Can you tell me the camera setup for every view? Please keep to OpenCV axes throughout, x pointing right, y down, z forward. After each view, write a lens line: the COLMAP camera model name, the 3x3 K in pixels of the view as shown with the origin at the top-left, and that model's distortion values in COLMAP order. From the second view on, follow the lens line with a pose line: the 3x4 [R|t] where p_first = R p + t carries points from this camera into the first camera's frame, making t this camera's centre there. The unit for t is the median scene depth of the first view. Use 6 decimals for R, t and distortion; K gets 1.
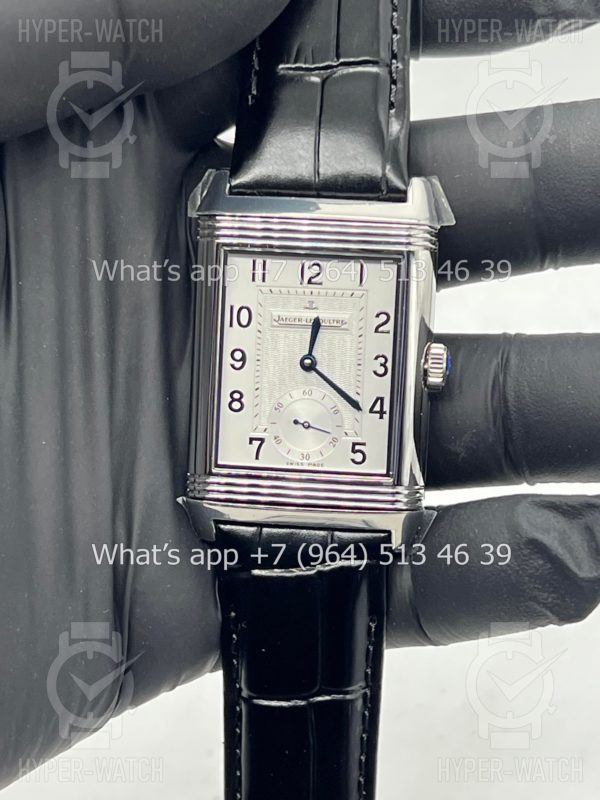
lens RADIAL K [[1951.8, 0, 295.7], [0, 1951.8, 393.6], [0, 0, 1]] dist [0.219086, 0.000000]
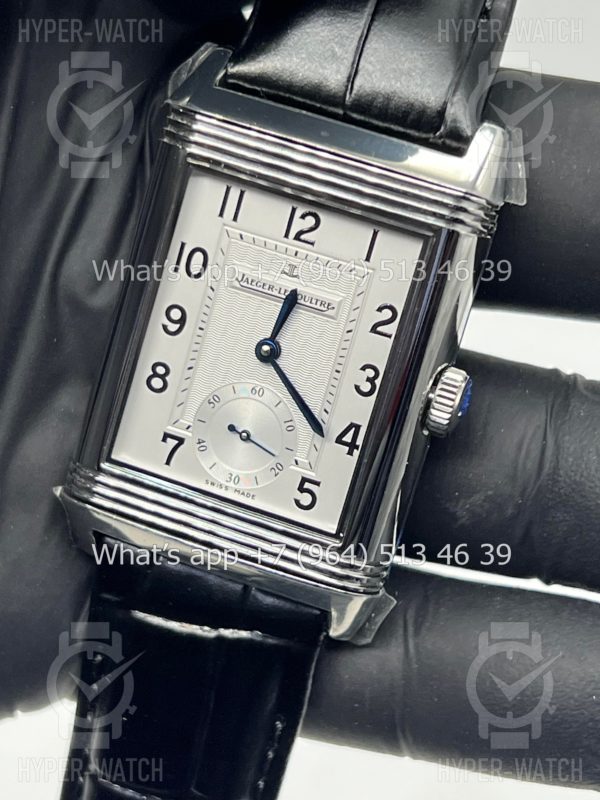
lens RADIAL K [[1951.8, 0, 303.6], [0, 1951.8, 393.9], [0, 0, 1]] dist [0.219086, 0.000000]
pose [[0.963189, 0.248194, -0.103281, 0.093967], [-0.240127, 0.967055, 0.084519, -0.062377], [0.120856, -0.056607, 0.991055, 0.312757]]
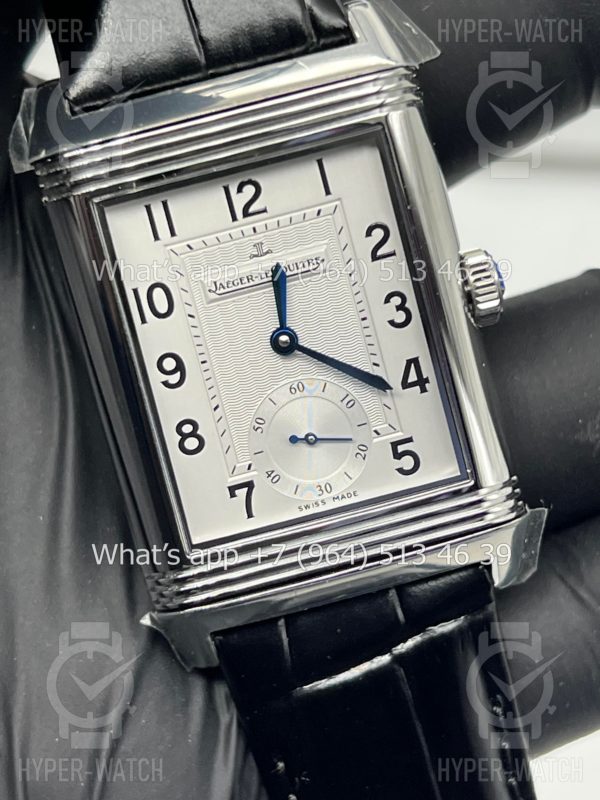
lens RADIAL K [[1951.8, 0, 297.2], [0, 1951.8, 395.9], [0, 0, 1]] dist [0.219086, 0.000000]
pose [[0.947241, -0.304141, 0.101156, -0.056592], [0.303583, 0.952568, 0.021238, -0.011133], [-0.102818, 0.010592, 0.994644, 0.391768]]
